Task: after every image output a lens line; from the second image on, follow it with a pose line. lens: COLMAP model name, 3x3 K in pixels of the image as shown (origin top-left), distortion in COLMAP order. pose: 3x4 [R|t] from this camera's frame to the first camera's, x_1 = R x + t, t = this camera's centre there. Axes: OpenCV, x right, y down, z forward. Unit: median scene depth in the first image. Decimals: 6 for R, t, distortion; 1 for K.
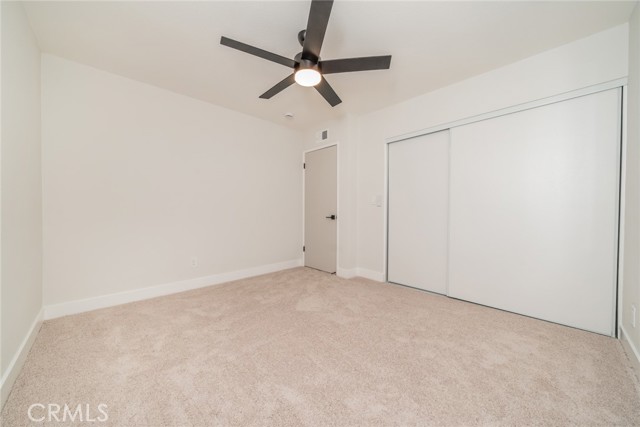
lens RADIAL K [[219.8, 0, 320.0], [0, 219.8, 213.5], [0, 0, 1]] dist [-0.002021, -0.000147]
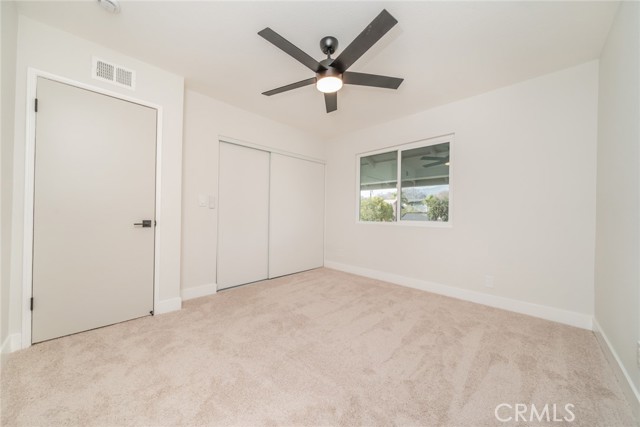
lens RADIAL K [[219.8, 0, 320.0], [0, 219.8, 213.5], [0, 0, 1]] dist [-0.002021, -0.000147]
pose [[0.005571, 0.000819, 0.999984, -0.562252], [0.000632, 0.999999, -0.000823, -0.010914], [-0.999984, 0.000636, 0.005571, 0.527702]]
